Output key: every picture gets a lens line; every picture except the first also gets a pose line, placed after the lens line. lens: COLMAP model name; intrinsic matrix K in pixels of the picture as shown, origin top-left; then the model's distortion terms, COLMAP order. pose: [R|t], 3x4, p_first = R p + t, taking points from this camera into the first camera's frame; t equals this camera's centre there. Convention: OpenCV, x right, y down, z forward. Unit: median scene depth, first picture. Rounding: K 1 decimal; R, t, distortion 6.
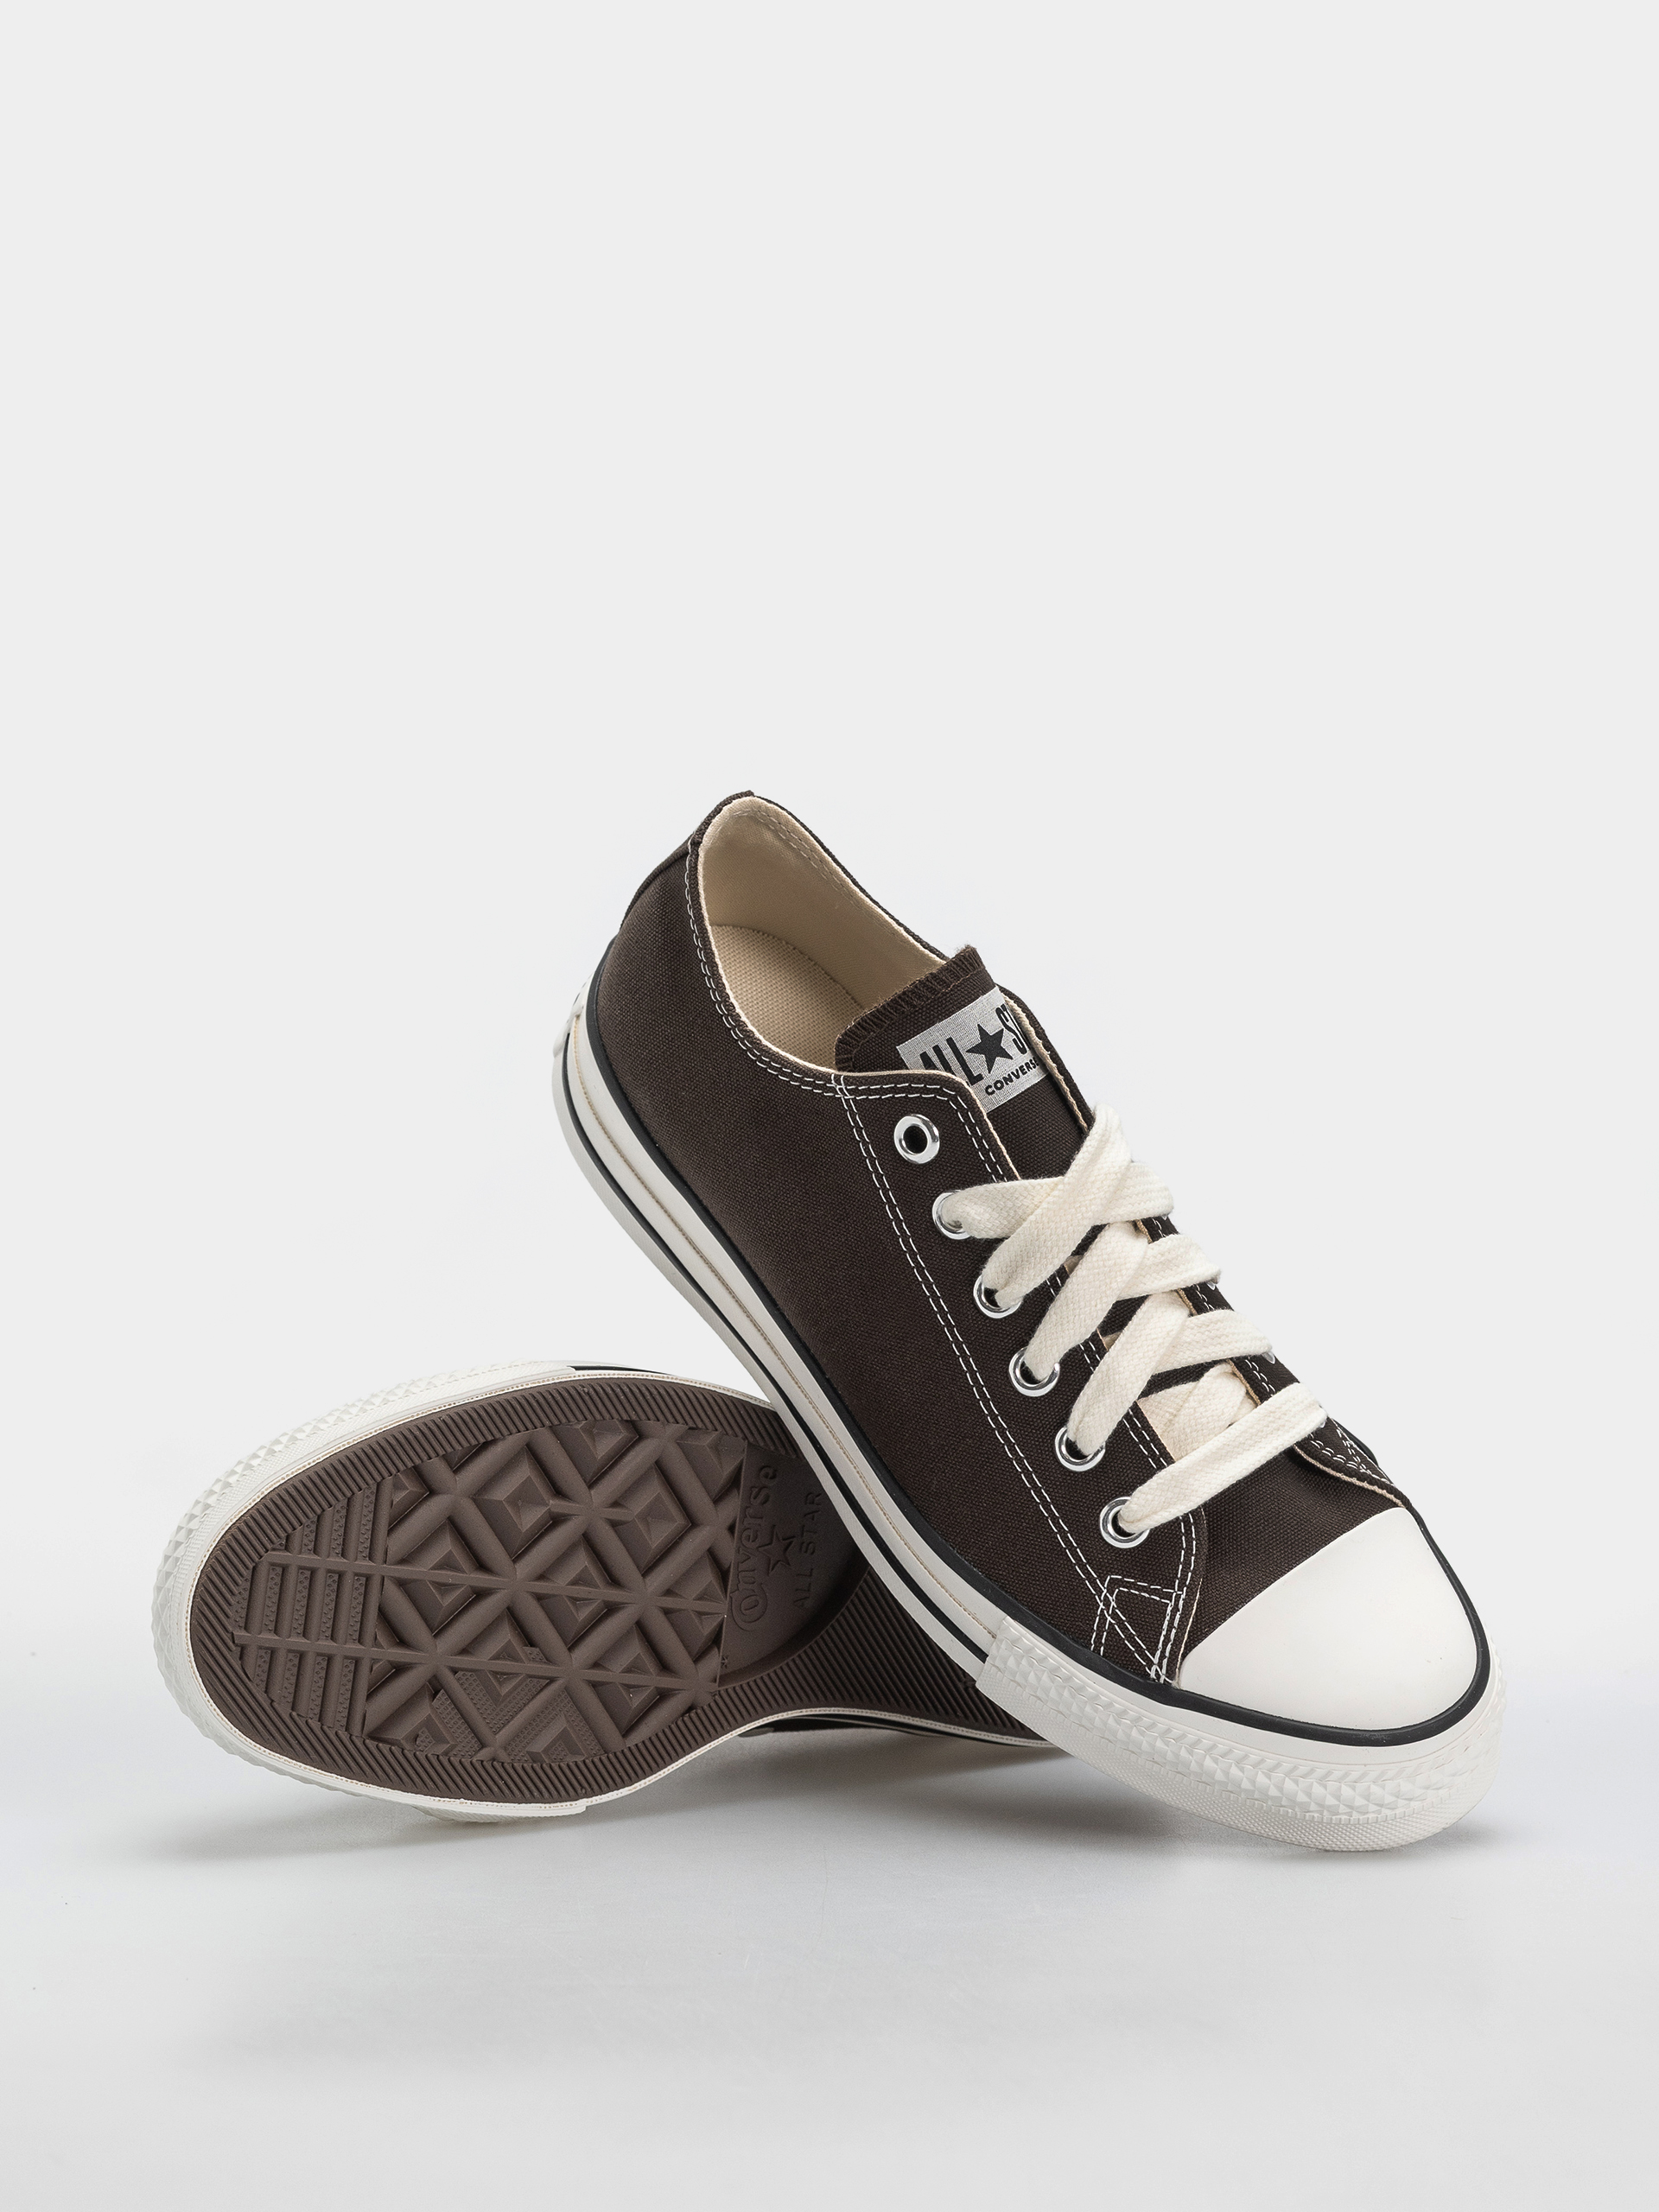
lens RADIAL K [[5973.1, 0, 829.5], [0, 5973.1, 1106.0], [0, 0, 1]] dist [0.028663, 1.542727]
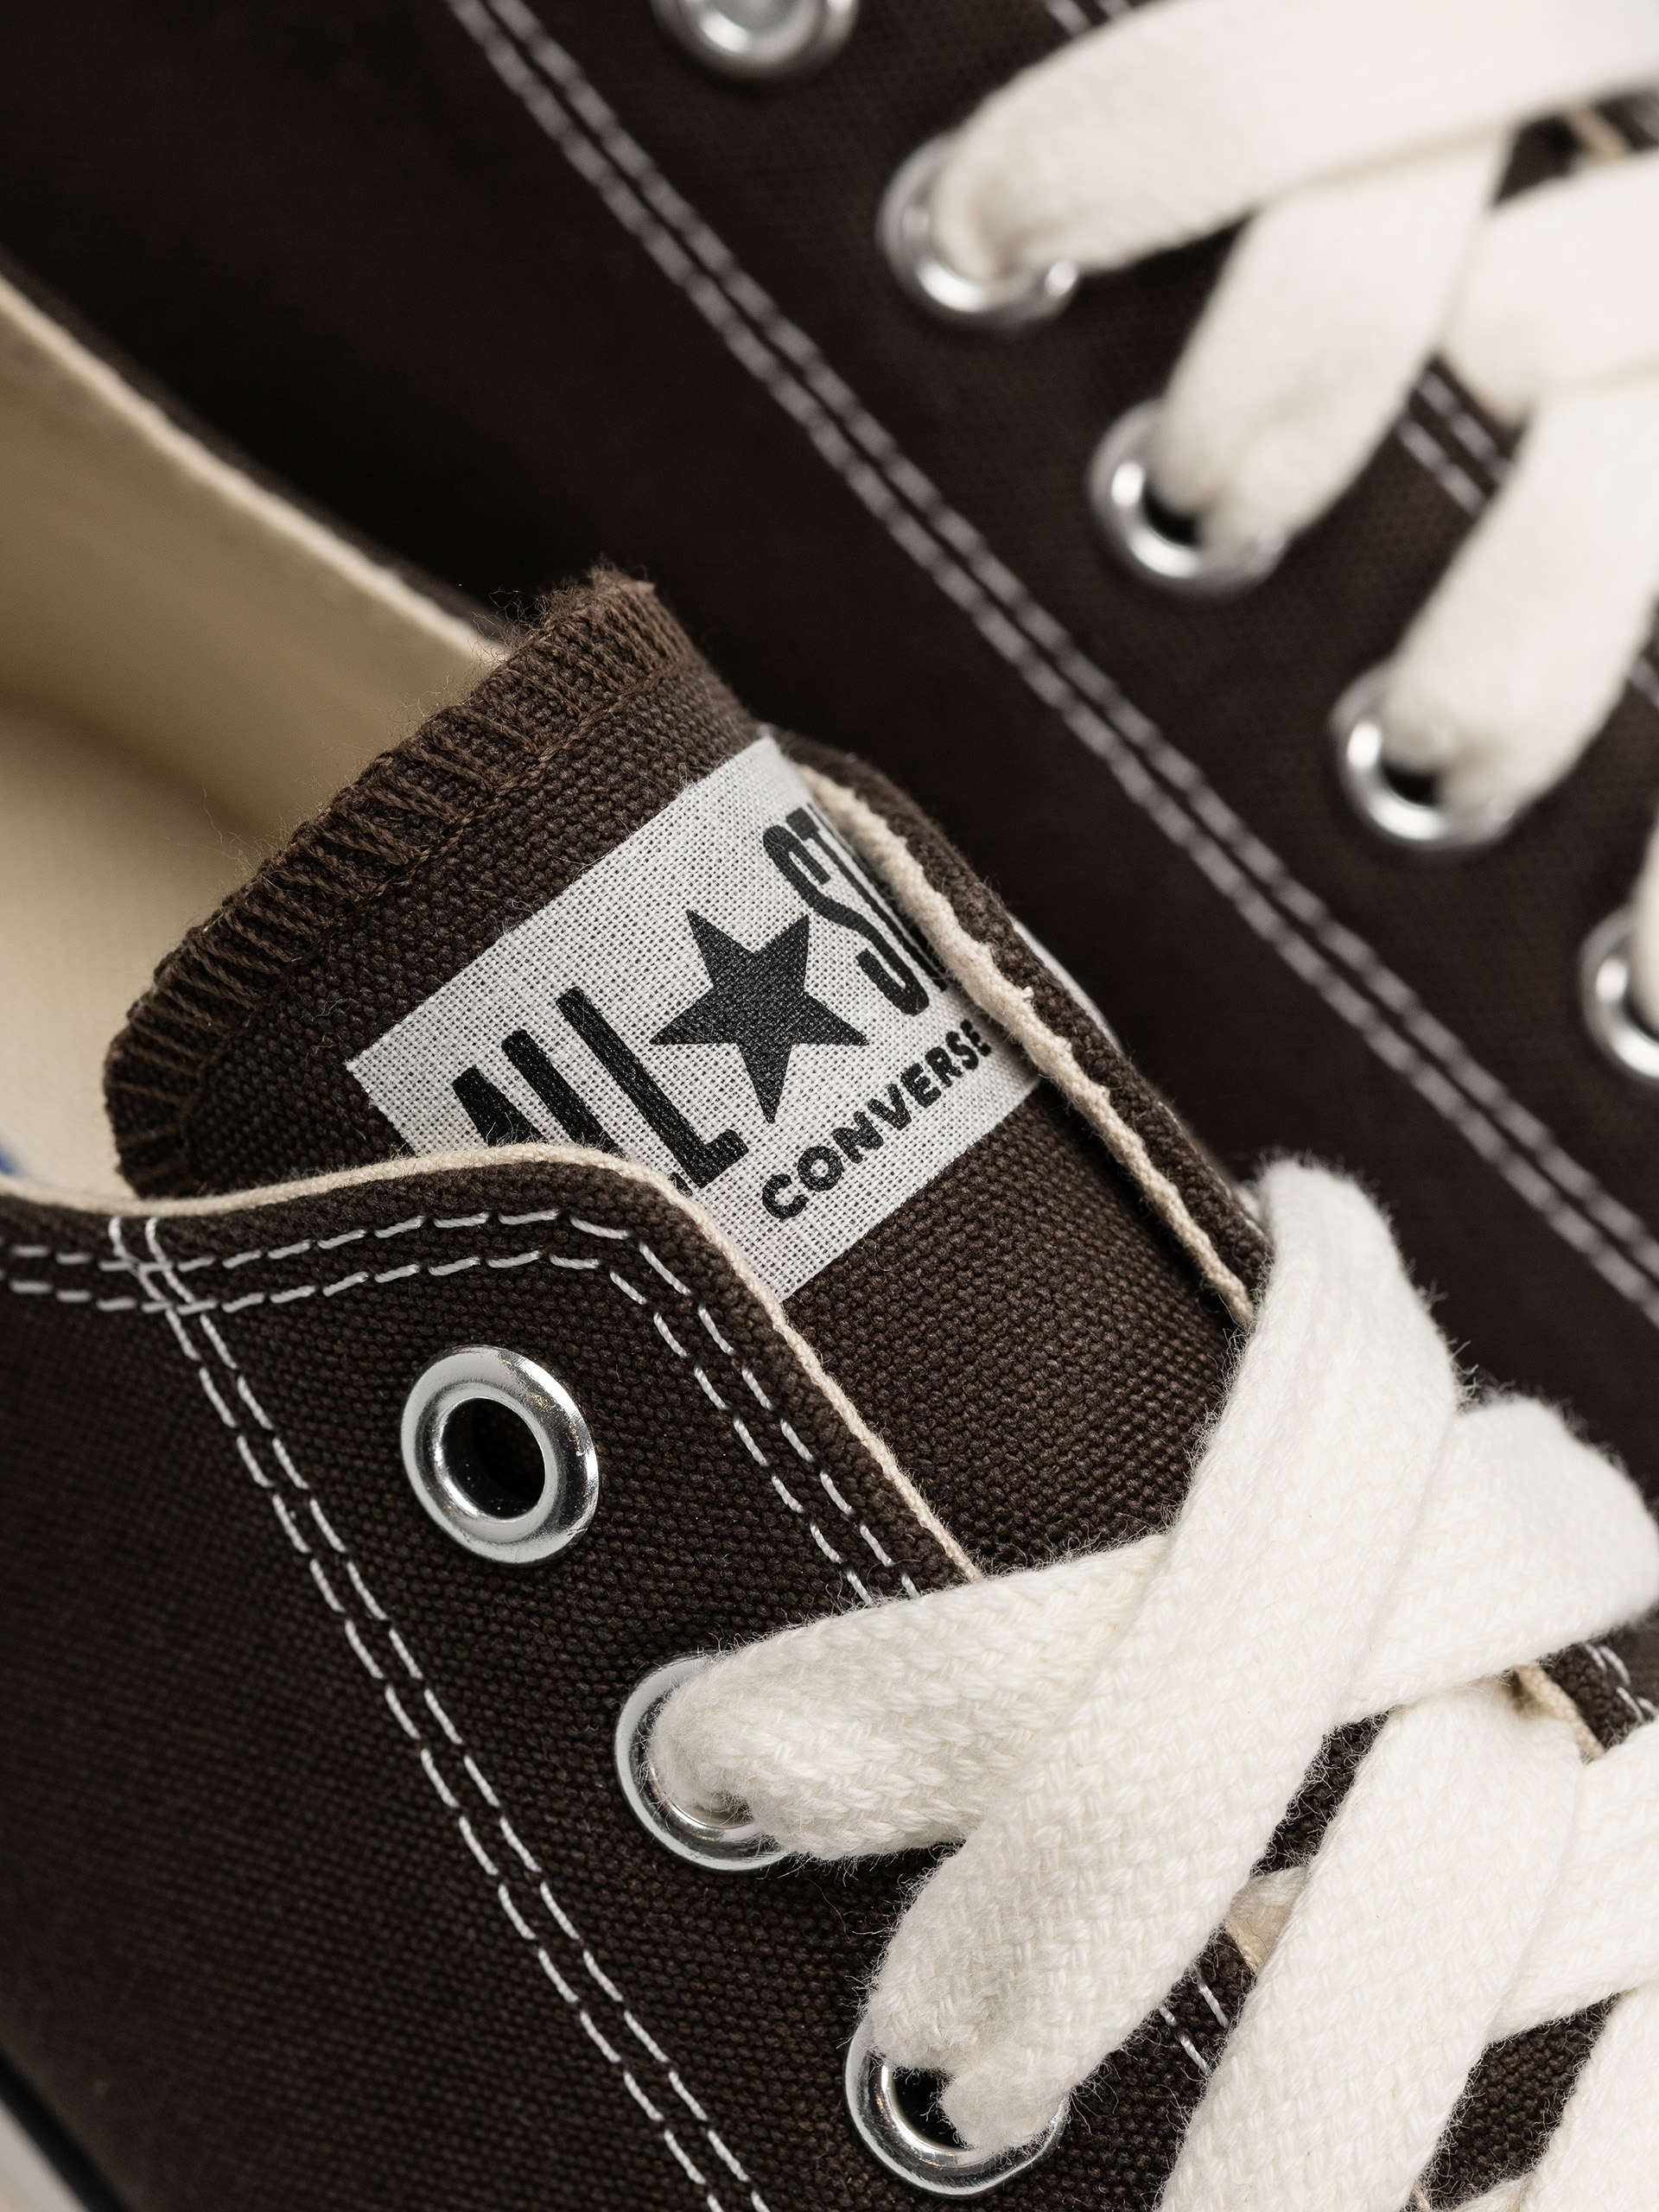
lens RADIAL K [[5973.1, 0, 829.5], [0, 5973.1, 1106.0], [0, 0, 1]] dist [0.028663, 1.542727]
pose [[0.989502, -0.141767, -0.028085, 0.035241], [0.141964, 0.989858, 0.005163, -0.006903], [0.027068, -0.009096, 0.999592, 0.776619]]
